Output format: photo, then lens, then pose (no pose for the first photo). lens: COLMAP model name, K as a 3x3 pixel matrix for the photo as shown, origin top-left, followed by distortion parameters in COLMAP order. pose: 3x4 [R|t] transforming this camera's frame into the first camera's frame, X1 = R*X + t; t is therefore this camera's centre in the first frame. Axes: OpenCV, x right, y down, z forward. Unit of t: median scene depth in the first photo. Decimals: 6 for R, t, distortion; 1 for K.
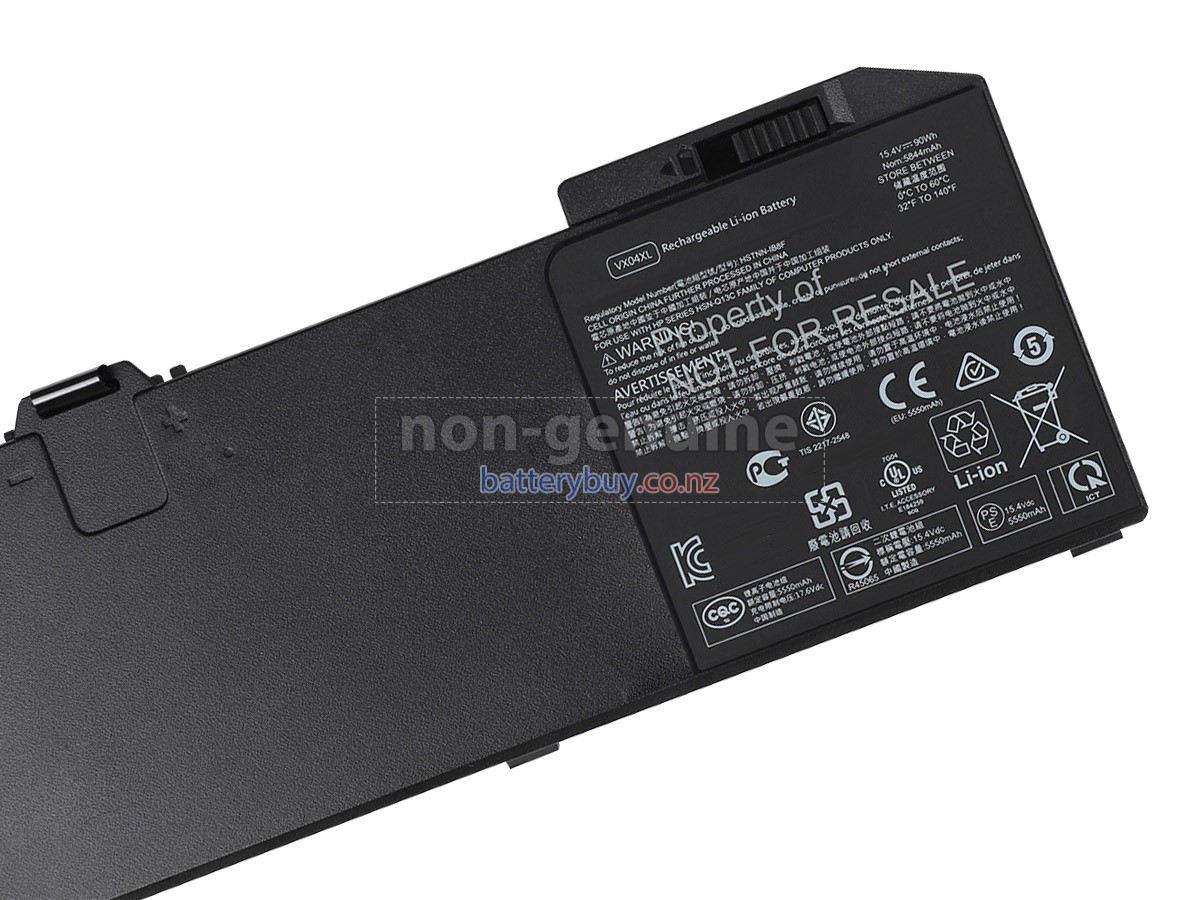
lens RADIAL K [[1693.1, 0, 601.3], [0, 1693.1, 452.9], [0, 0, 1]] dist [0.036921, 0.000000]
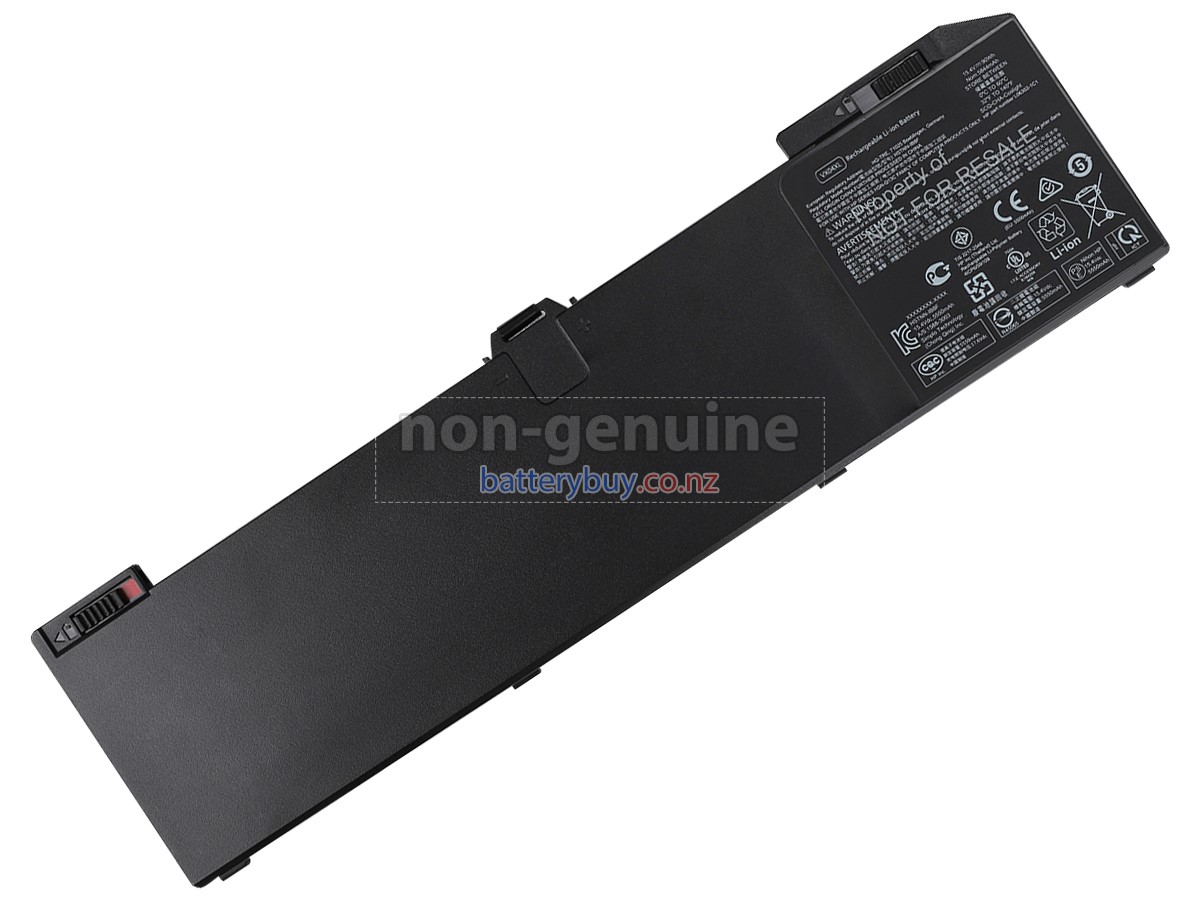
lens RADIAL K [[1179.7, 0, 597.7], [0, 1179.7, 447.2], [0, 0, 1]] dist [0.001059, 0.000000]
pose [[0.974887, -0.220372, -0.032124, -0.227066], [0.220252, 0.975416, -0.007260, 0.109761], [0.032934, 0.000003, 0.999458, -0.165206]]
